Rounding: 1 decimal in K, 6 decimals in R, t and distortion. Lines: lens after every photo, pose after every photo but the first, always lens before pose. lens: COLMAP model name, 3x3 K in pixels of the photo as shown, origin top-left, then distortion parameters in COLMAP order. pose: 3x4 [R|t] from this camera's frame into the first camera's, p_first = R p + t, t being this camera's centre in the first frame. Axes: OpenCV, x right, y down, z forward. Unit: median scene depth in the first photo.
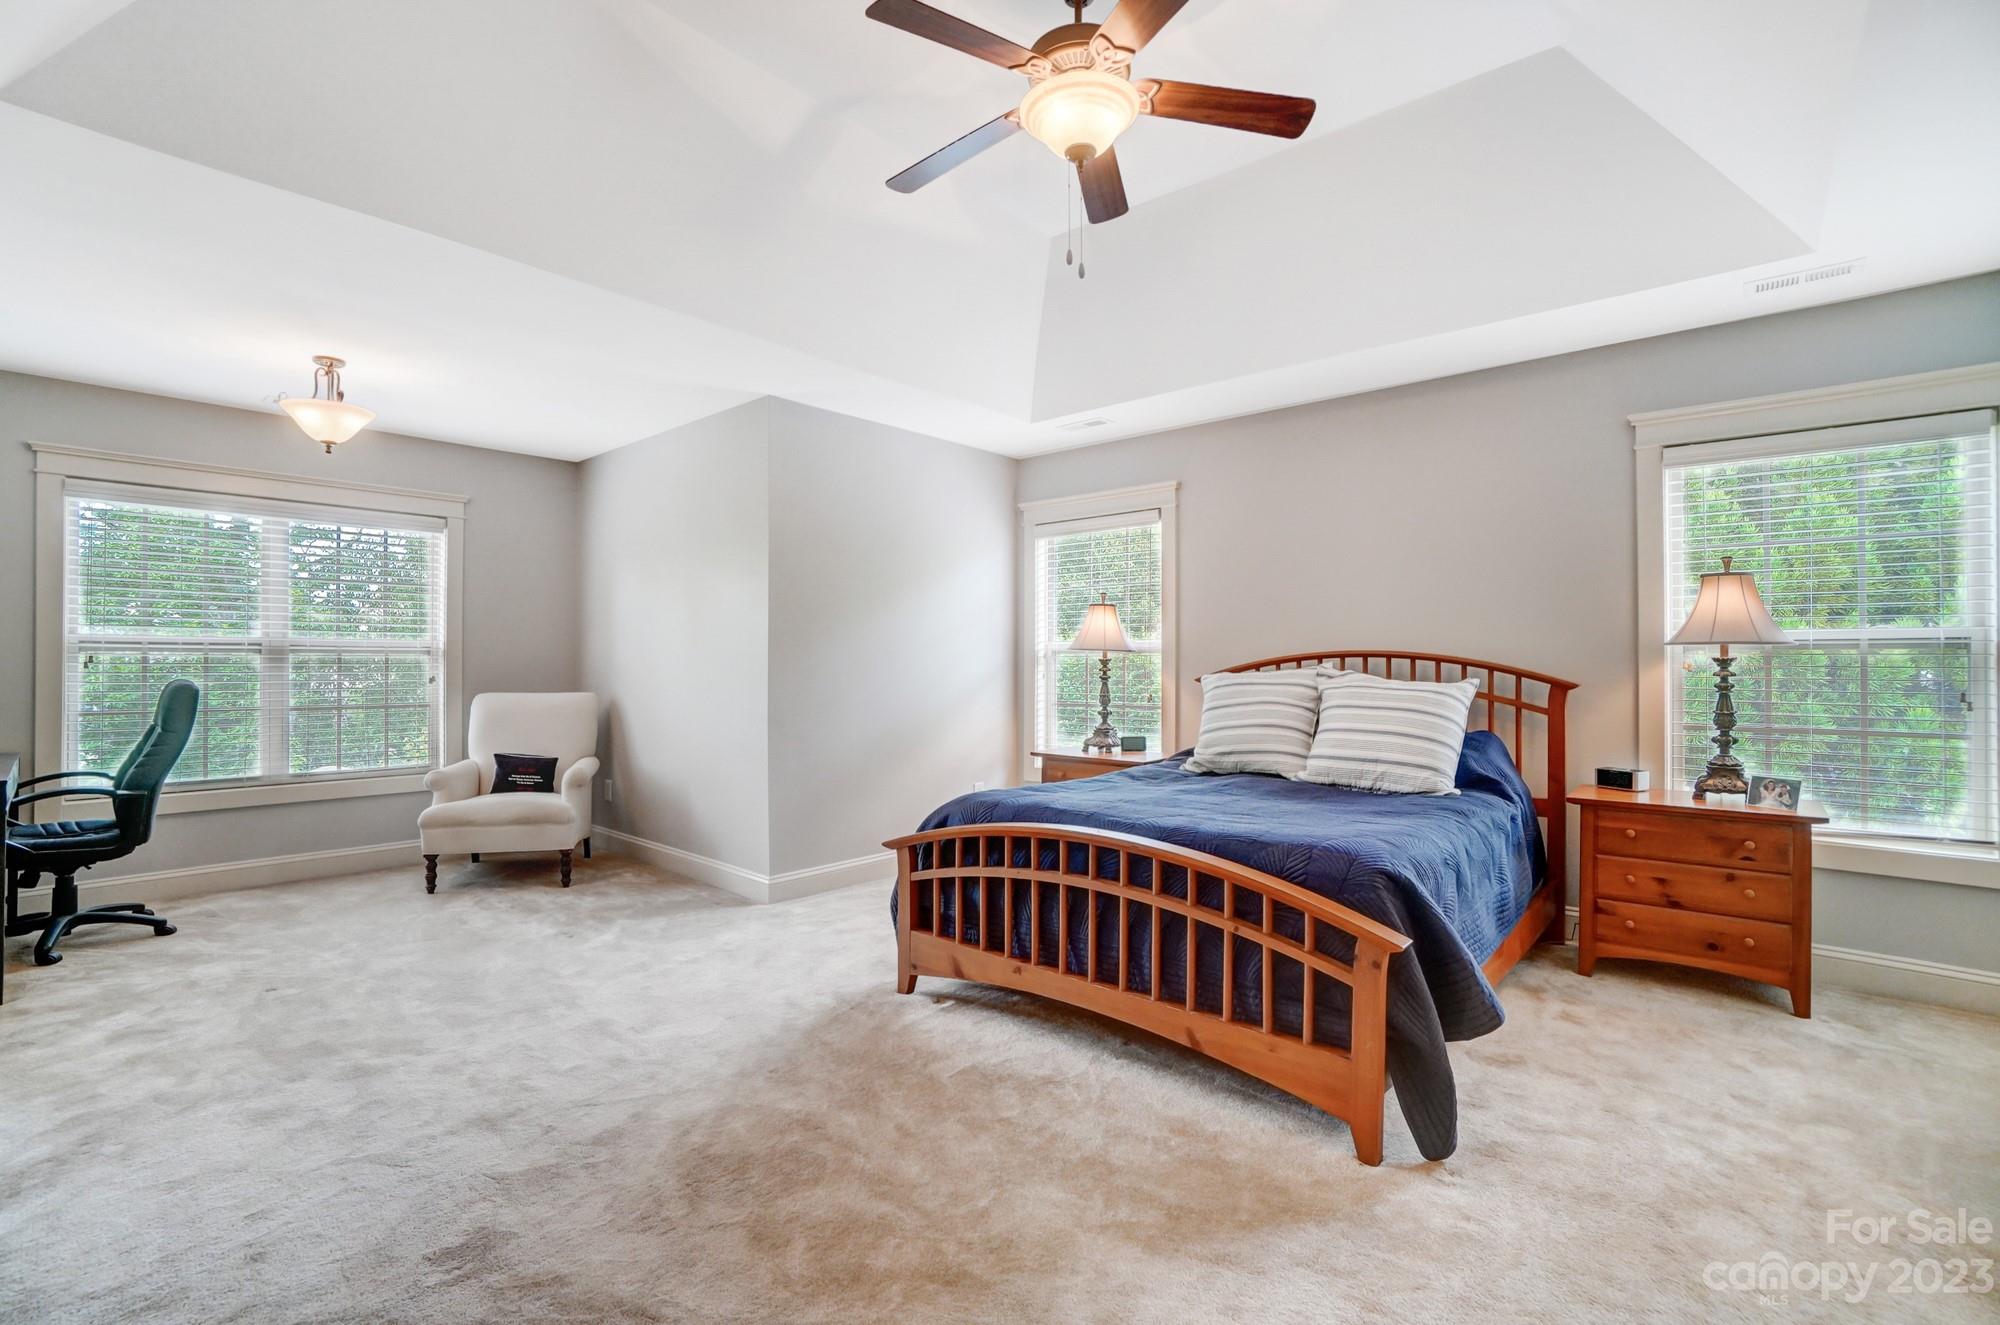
lens RADIAL K [[895.7, 0, 1012.9], [0, 895.7, 667.7], [0, 0, 1]] dist [-0.046192, 0.013431]
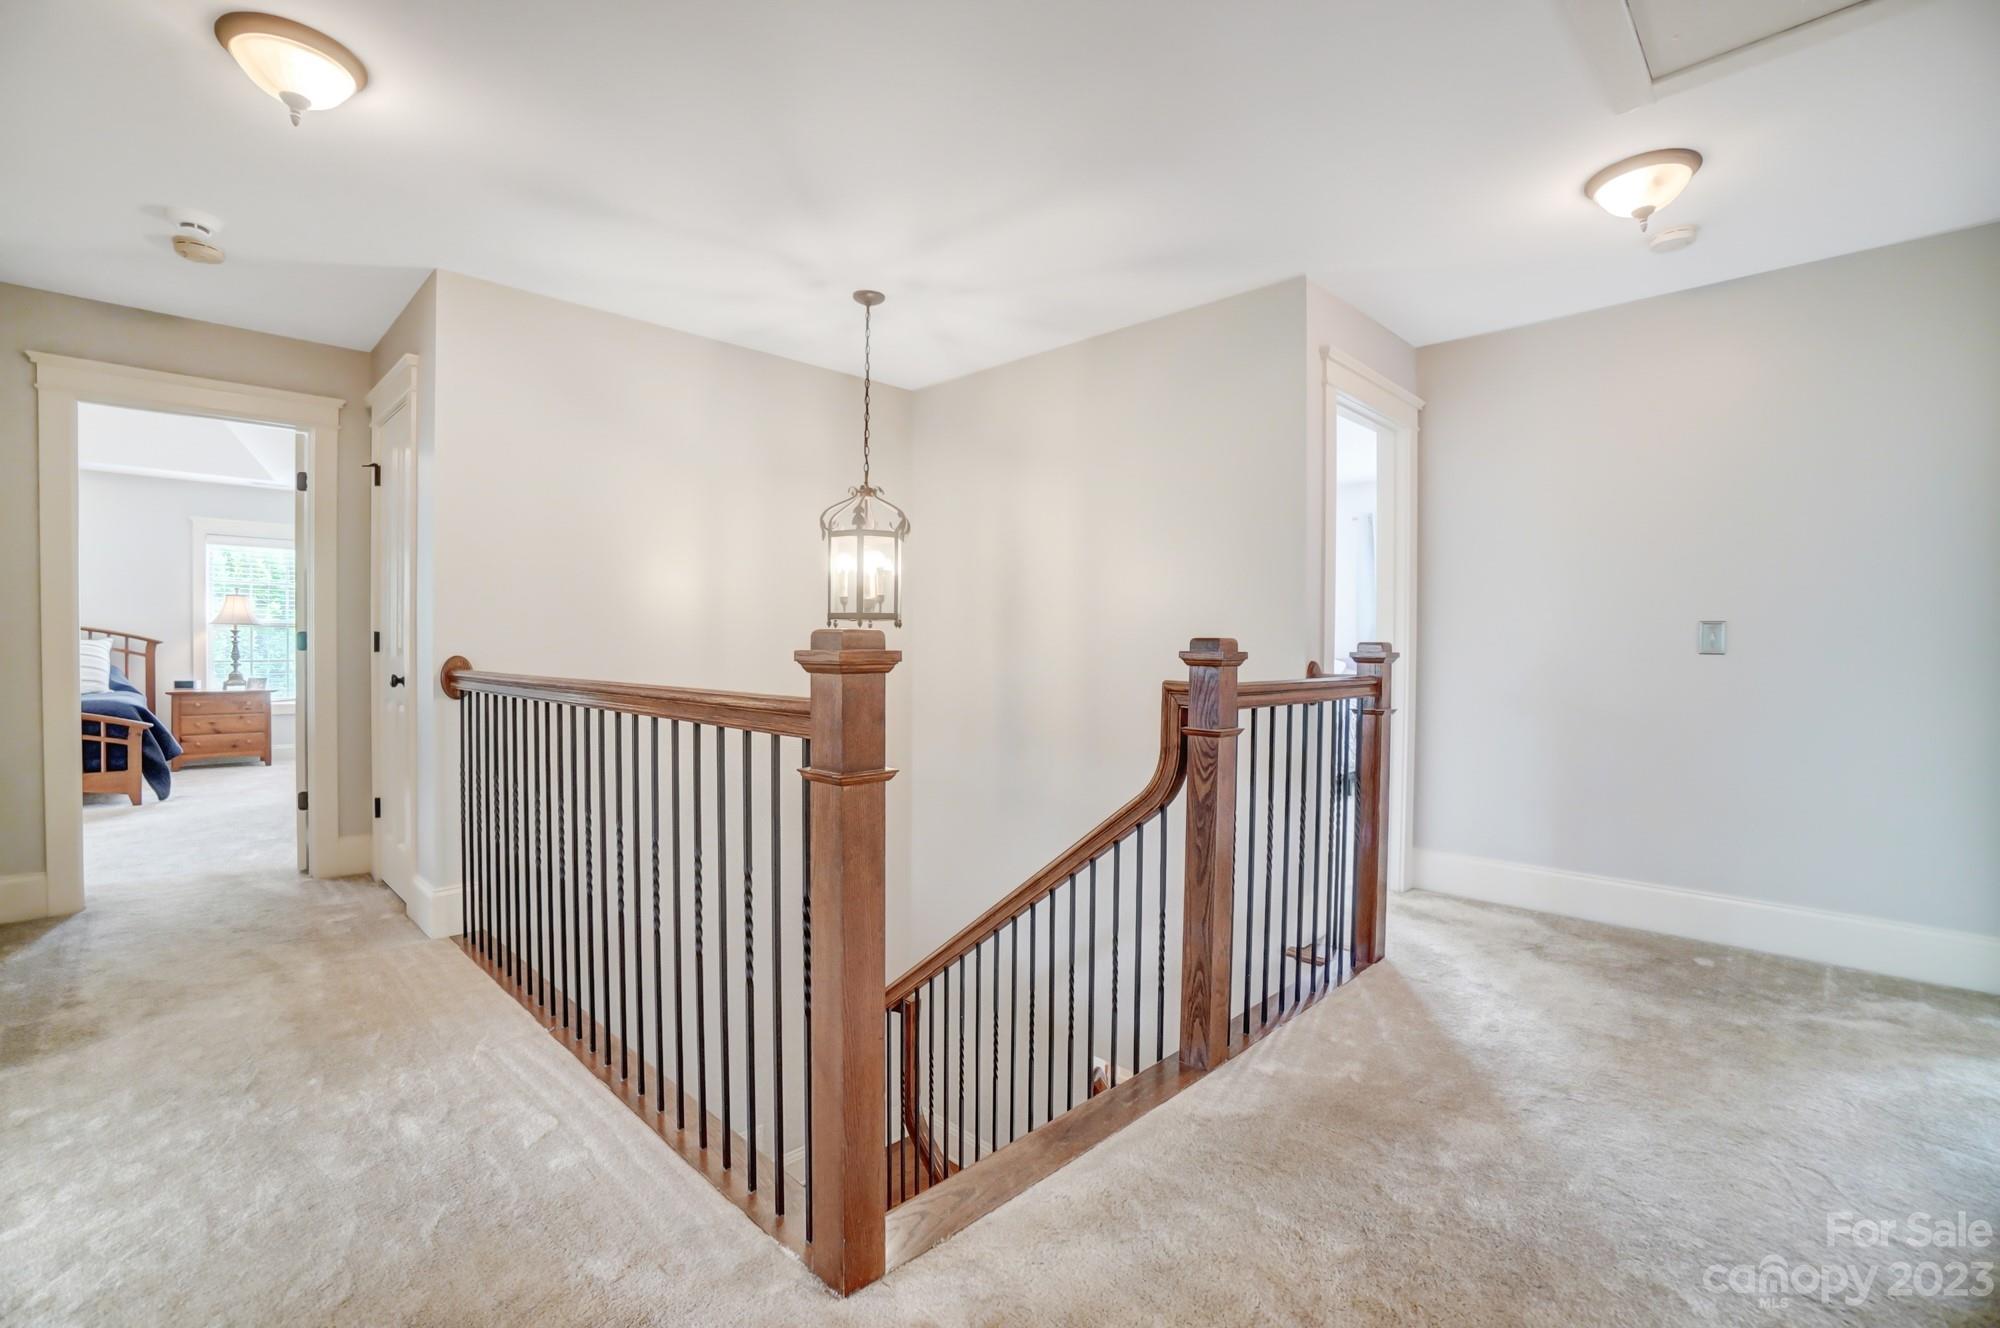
lens RADIAL K [[895.7, 0, 999.2], [0, 895.7, 654.2], [0, 0, 1]] dist [-0.046192, 0.013431]
pose [[0.085778, -0.002591, 0.996311, -1.404969], [0.000097, 0.999997, 0.002592, 0.049443], [-0.996314, -0.000126, 0.085778, -1.312937]]
